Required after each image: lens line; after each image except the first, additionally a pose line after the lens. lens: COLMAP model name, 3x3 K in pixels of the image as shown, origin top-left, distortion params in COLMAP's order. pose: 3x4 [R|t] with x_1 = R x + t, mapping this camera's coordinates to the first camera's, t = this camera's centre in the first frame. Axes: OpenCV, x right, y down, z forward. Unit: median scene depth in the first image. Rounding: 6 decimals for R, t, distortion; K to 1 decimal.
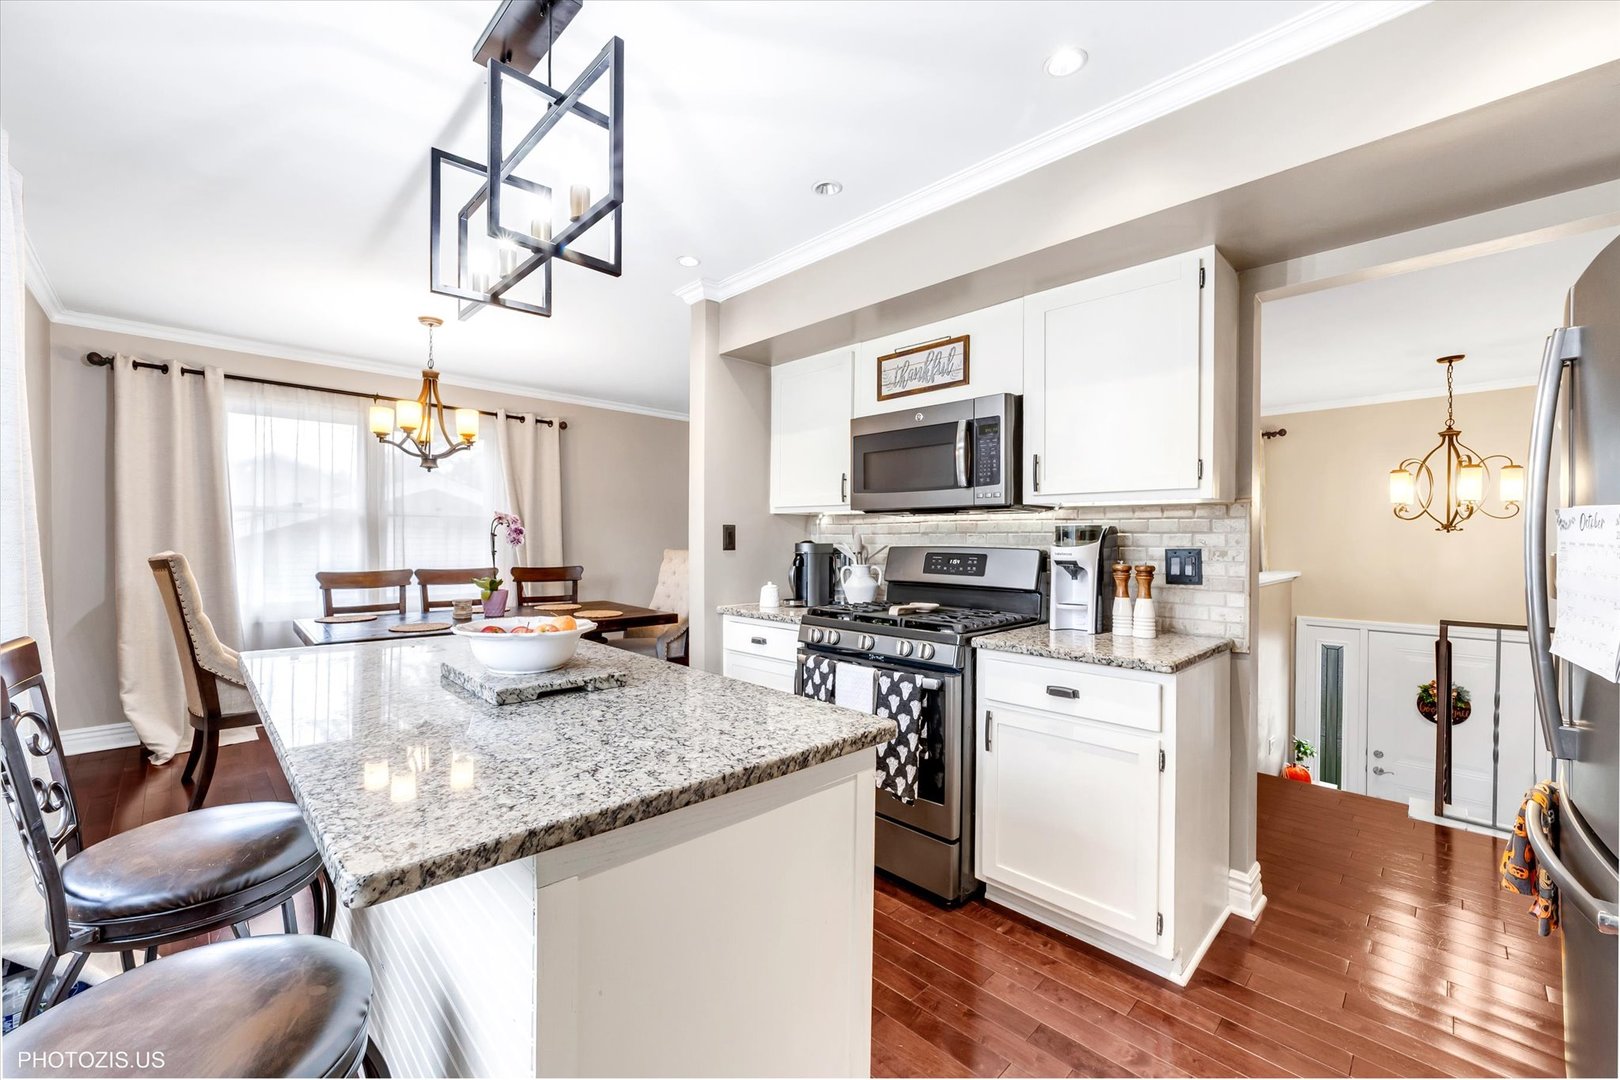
lens RADIAL K [[642.7, 0, 801.4], [0, 642.7, 540.8], [0, 0, 1]] dist [0.006679, 0.000157]
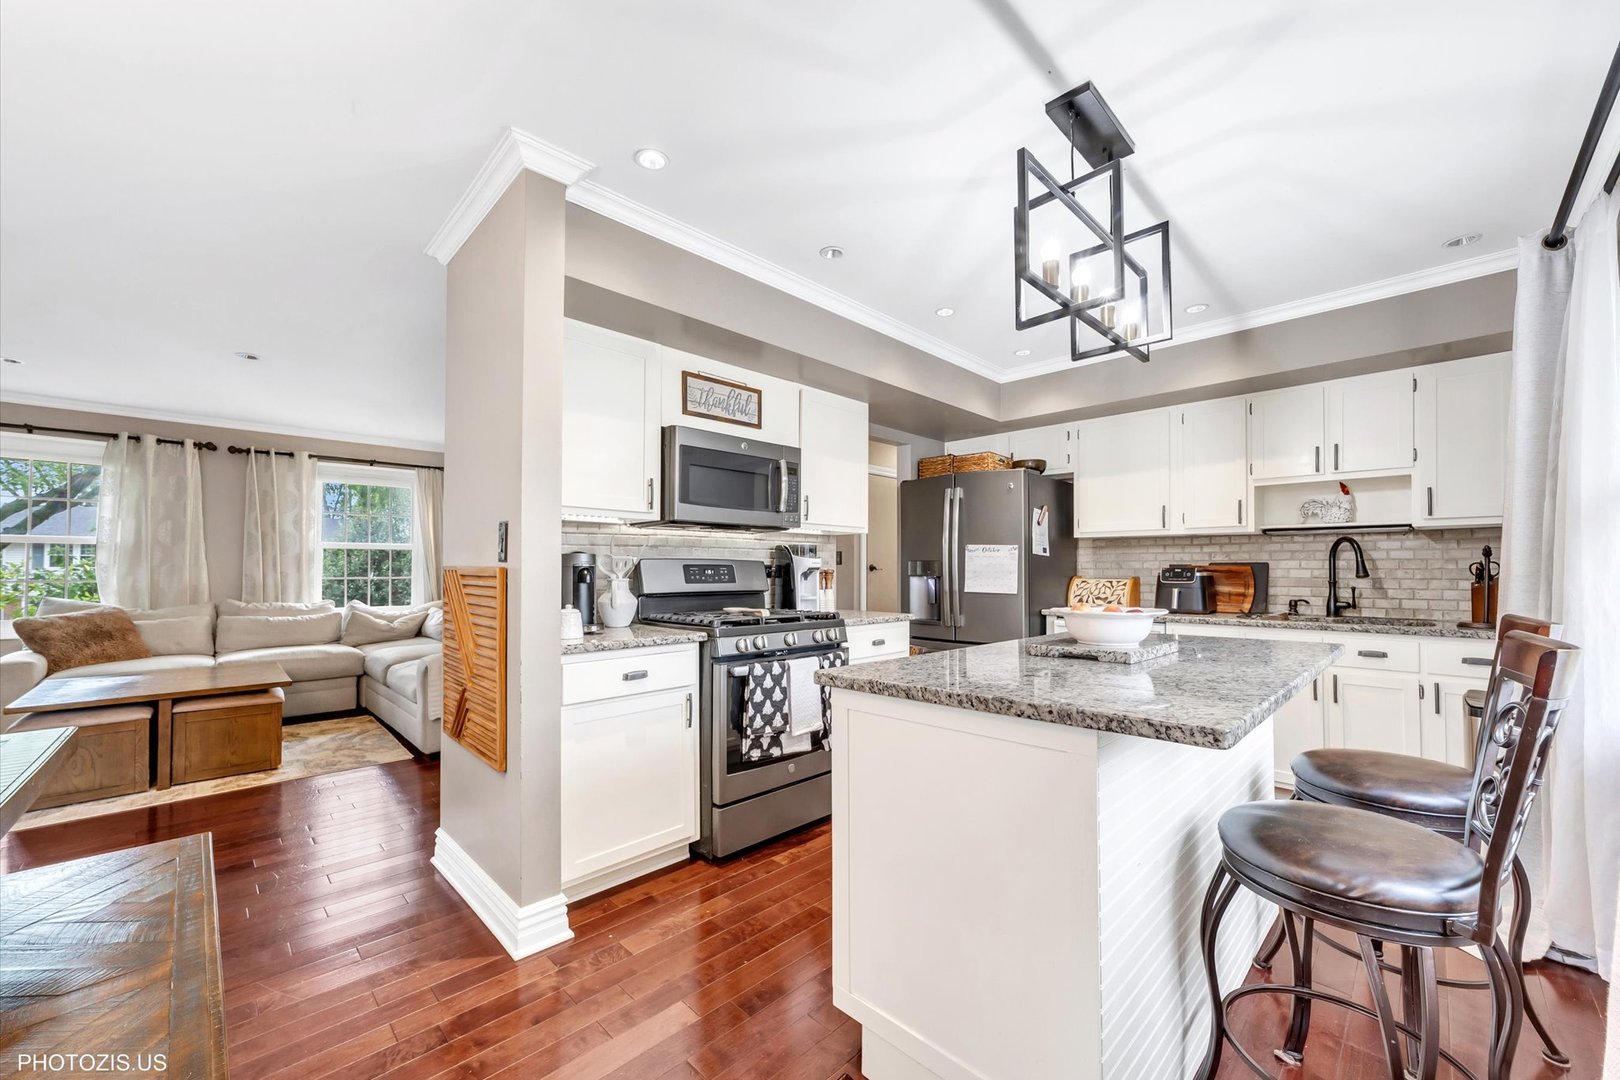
lens RADIAL K [[625.5, 0, 805.7], [0, 625.5, 557.7], [0, 0, 1]] dist [-0.013520, 0.006410]
pose [[0.002415, 0.012328, 0.999921, -0.964888], [0.003431, 0.999918, -0.012336, 0.023582], [-0.999991, 0.003460, 0.002373, 0.911237]]
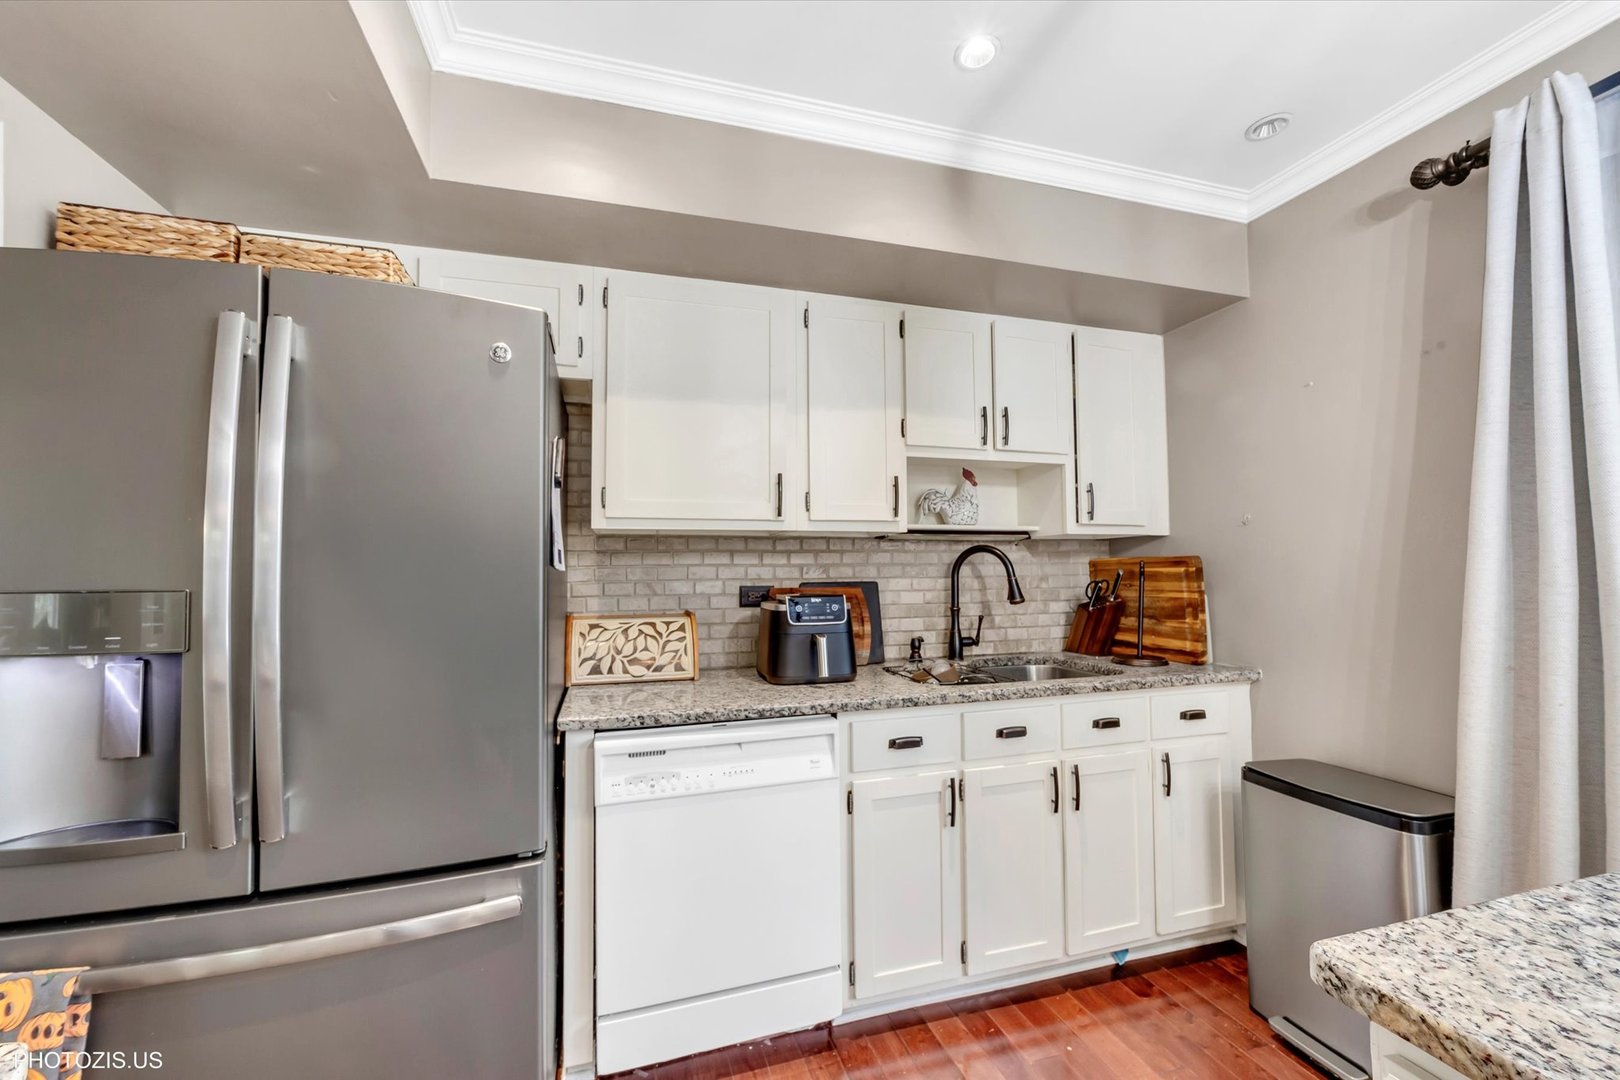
lens RADIAL K [[625.5, 0, 795.2], [0, 625.5, 553.2], [0, 0, 1]] dist [-0.013520, 0.006410]
pose [[-0.879675, 0.018081, 0.475231, 0.135175], [0.006873, 0.999656, -0.025312, 0.001130], [-0.475525, -0.019000, -0.879497, 0.728032]]
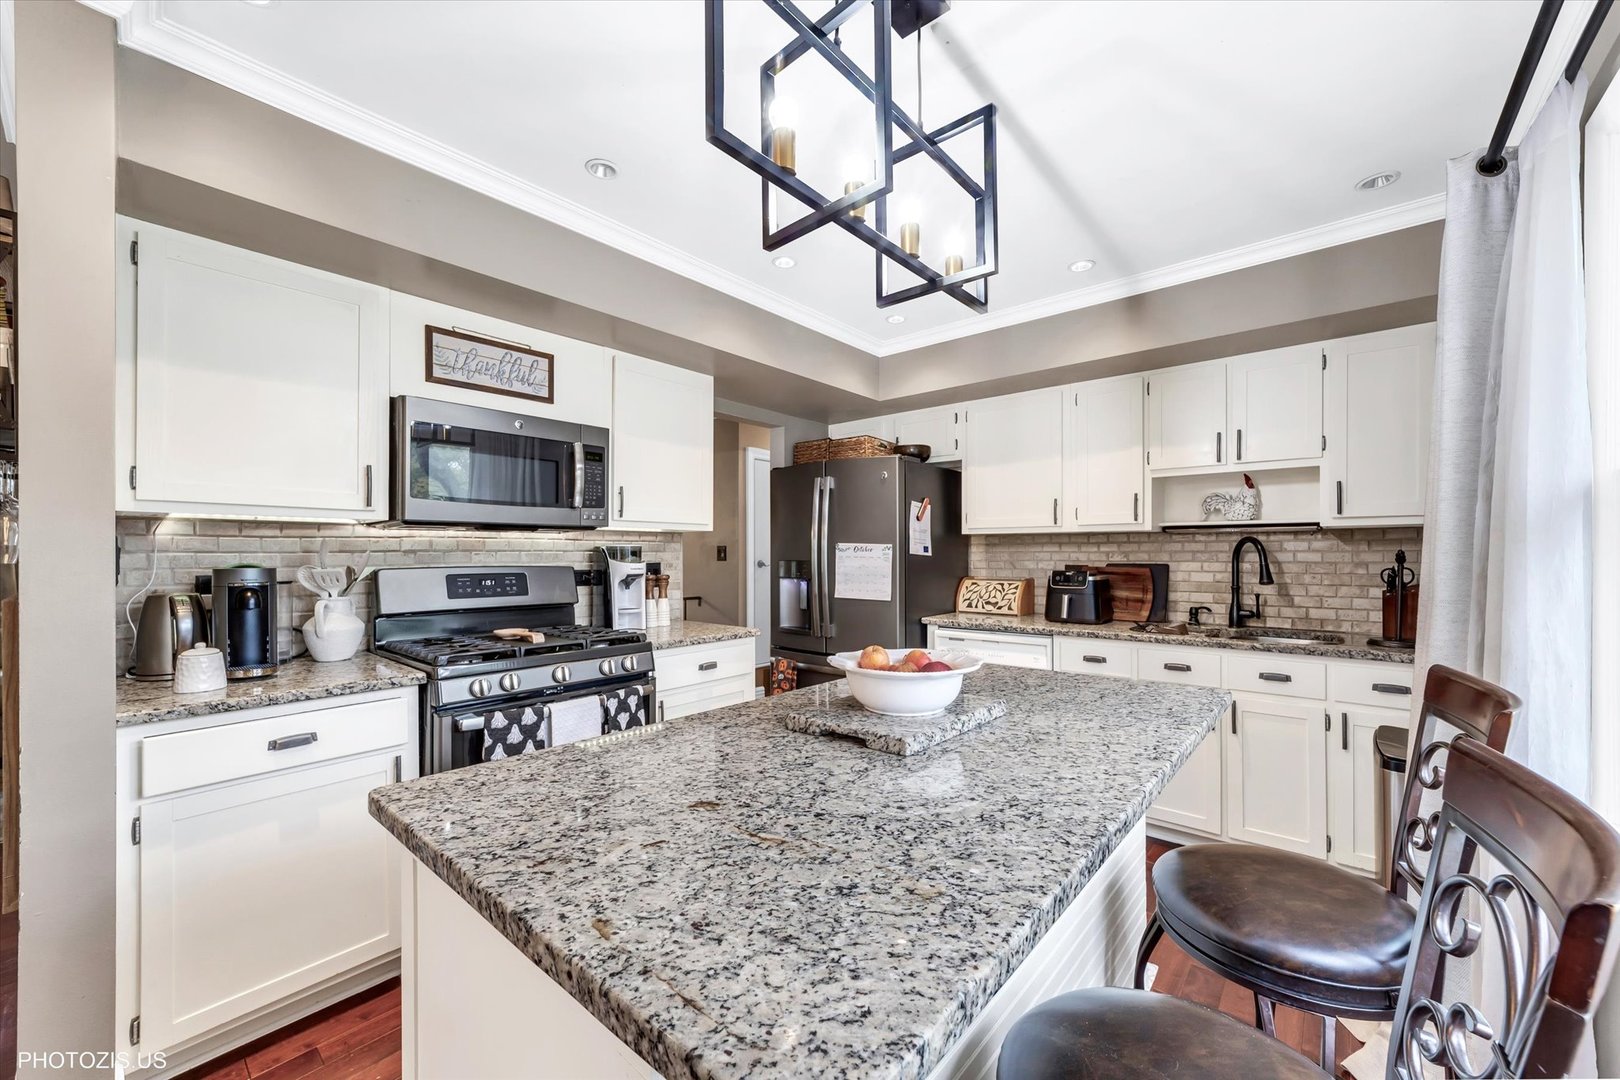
lens RADIAL K [[625.5, 0, 799.3], [0, 625.5, 551.0], [0, 0, 1]] dist [-0.013520, 0.006410]
pose [[-0.068403, -0.000321, 0.997658, -0.742053], [0.006243, 0.999980, 0.000750, -0.011692], [-0.997638, 0.006280, -0.068400, 0.684195]]
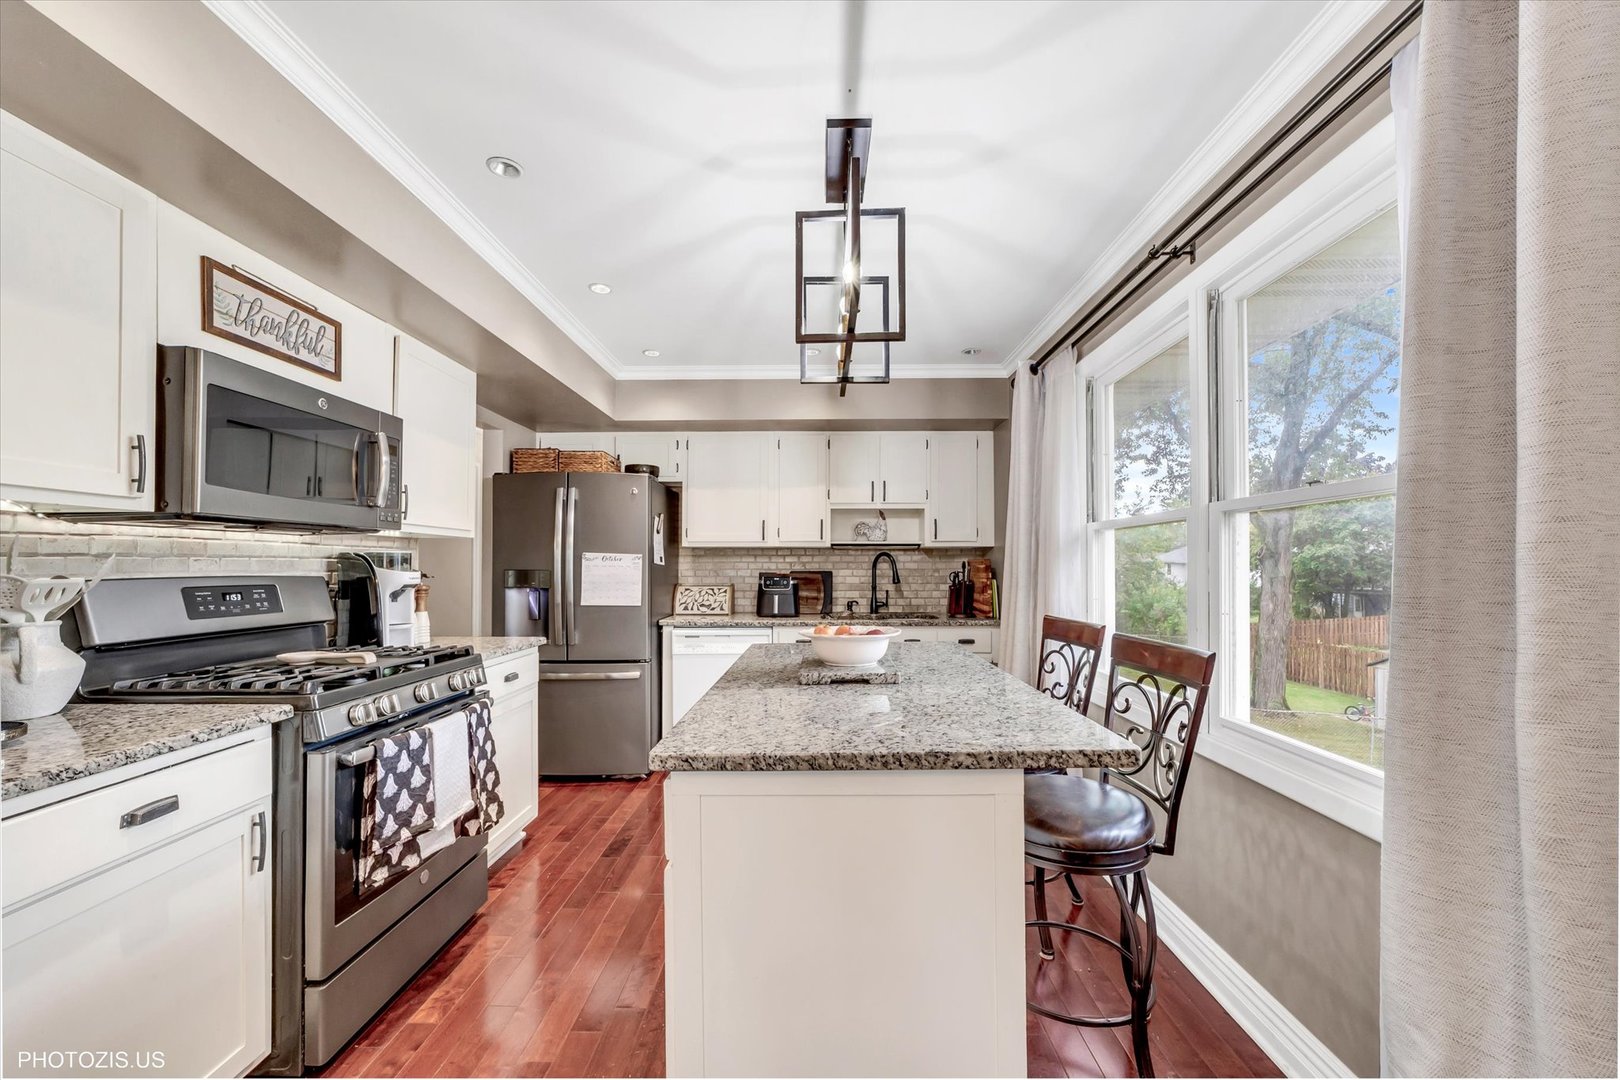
lens RADIAL K [[625.5, 0, 806.7], [0, 625.5, 558.6], [0, 0, 1]] dist [-0.013520, 0.006410]
pose [[-0.692836, 0.003177, 0.721088, -0.752610], [0.000383, 0.999992, -0.004038, -0.007660], [-0.721095, -0.002521, -0.692832, 1.123951]]
